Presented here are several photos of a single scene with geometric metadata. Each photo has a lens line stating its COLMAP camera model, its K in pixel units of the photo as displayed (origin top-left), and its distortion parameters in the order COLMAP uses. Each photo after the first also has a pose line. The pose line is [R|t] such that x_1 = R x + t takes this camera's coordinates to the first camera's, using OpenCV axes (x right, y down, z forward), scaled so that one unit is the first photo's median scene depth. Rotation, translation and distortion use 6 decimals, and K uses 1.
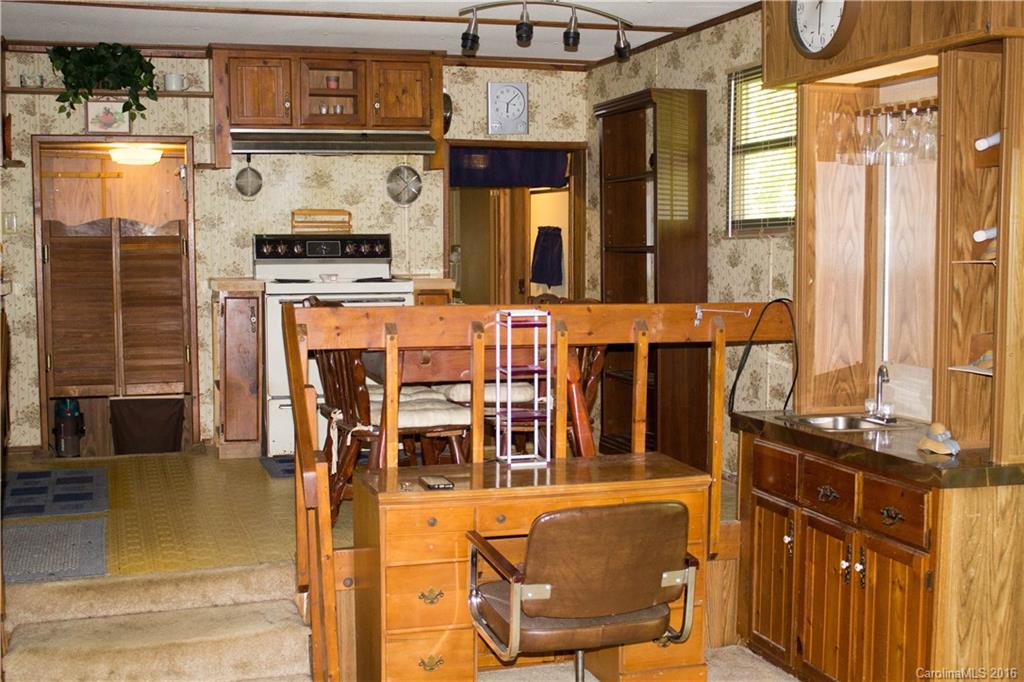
lens RADIAL K [[1287.6, 0, 511.2], [0, 1287.6, 342.2], [0, 0, 1]] dist [-0.043908, 0.000000]
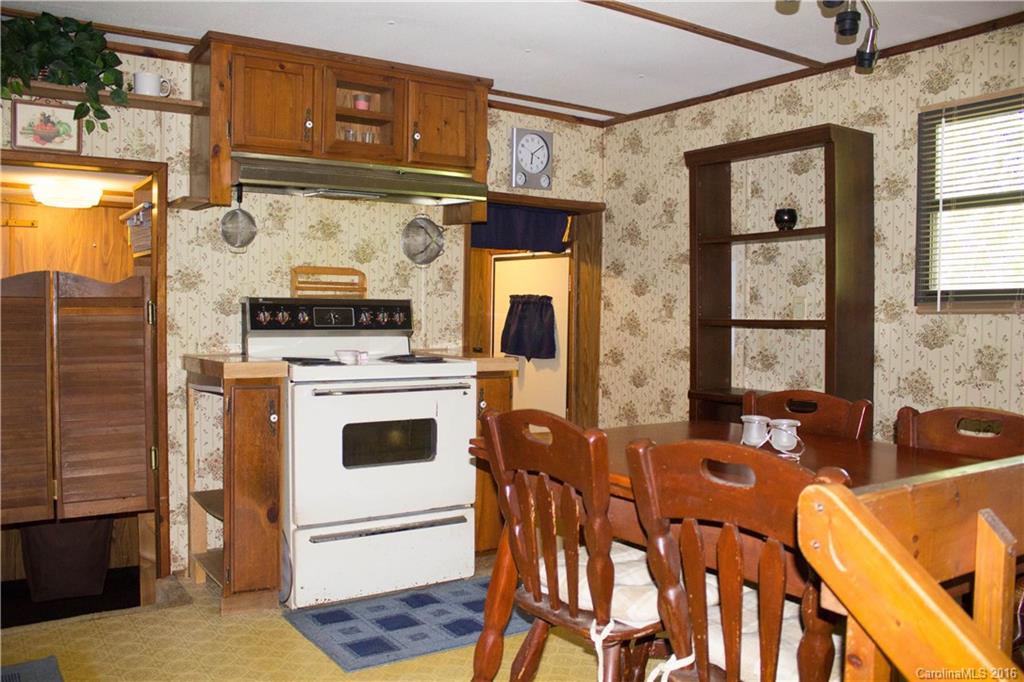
lens RADIAL K [[851.4, 0, 511.9], [0, 851.4, 340.5], [0, 0, 1]] dist [-0.155017, 0.129662]
pose [[0.956136, 0.003135, 0.292906, -0.206474], [0.009167, 0.999133, -0.040618, -0.039308], [-0.292780, 0.041522, 0.955278, 0.513106]]
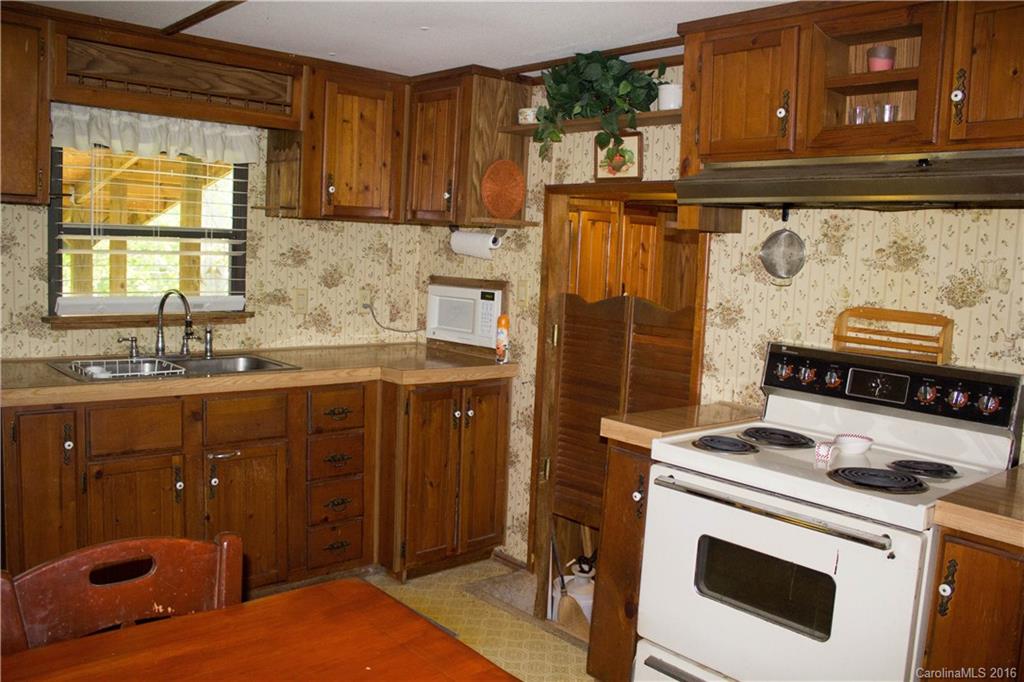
lens RADIAL K [[851.4, 0, 509.8], [0, 851.4, 338.8], [0, 0, 1]] dist [-0.155017, 0.129662]
pose [[0.416844, 0.120343, -0.900976, 0.101954], [-0.122945, 0.989553, 0.075293, -0.105693], [0.900625, 0.079385, 0.427285, 0.768111]]
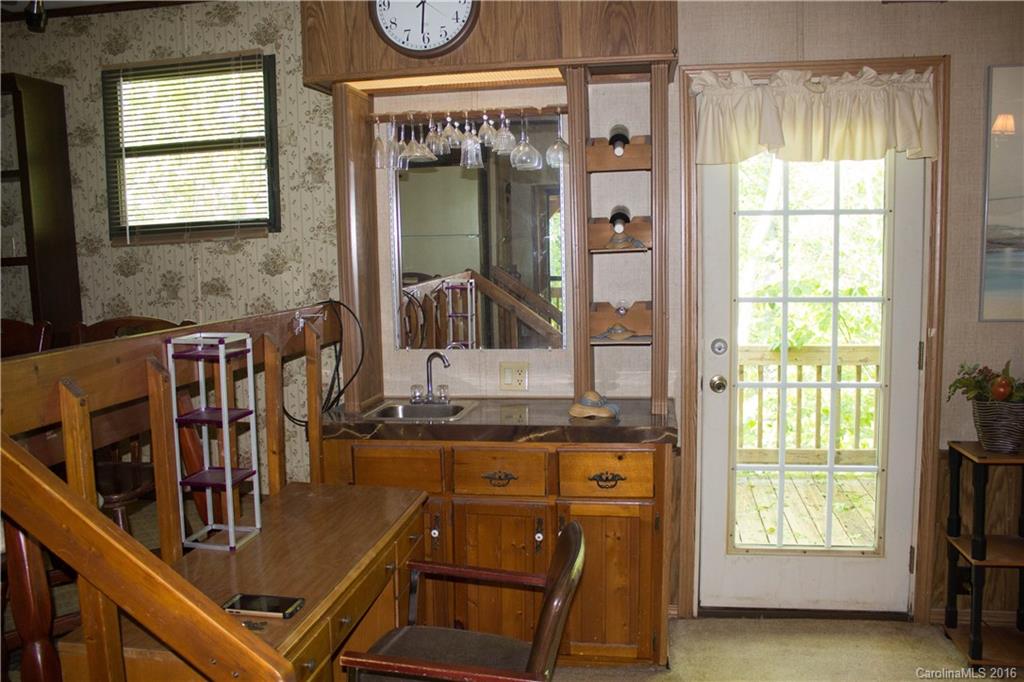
lens RADIAL K [[851.4, 0, 510.3], [0, 851.4, 337.8], [0, 0, 1]] dist [-0.155017, 0.129662]
pose [[0.448792, -0.104725, 0.887479, -0.218515], [0.092186, 0.993237, 0.070587, -0.026601], [-0.888869, 0.050135, 0.455411, 0.418288]]
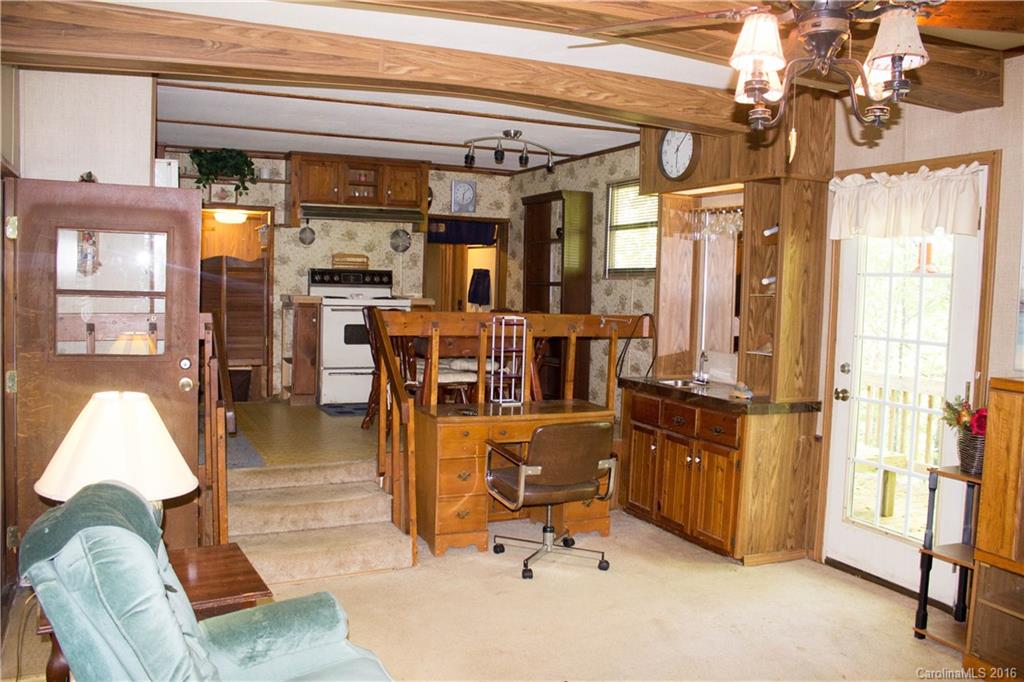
lens RADIAL K [[851.4, 0, 513.4], [0, 851.4, 338.2], [0, 0, 1]] dist [-0.155017, 0.129662]
pose [[0.990583, 0.020760, 0.135332, -0.092720], [-0.019407, 0.999748, -0.011307, 0.012071], [-0.135532, 0.008574, 0.990736, -0.094874]]
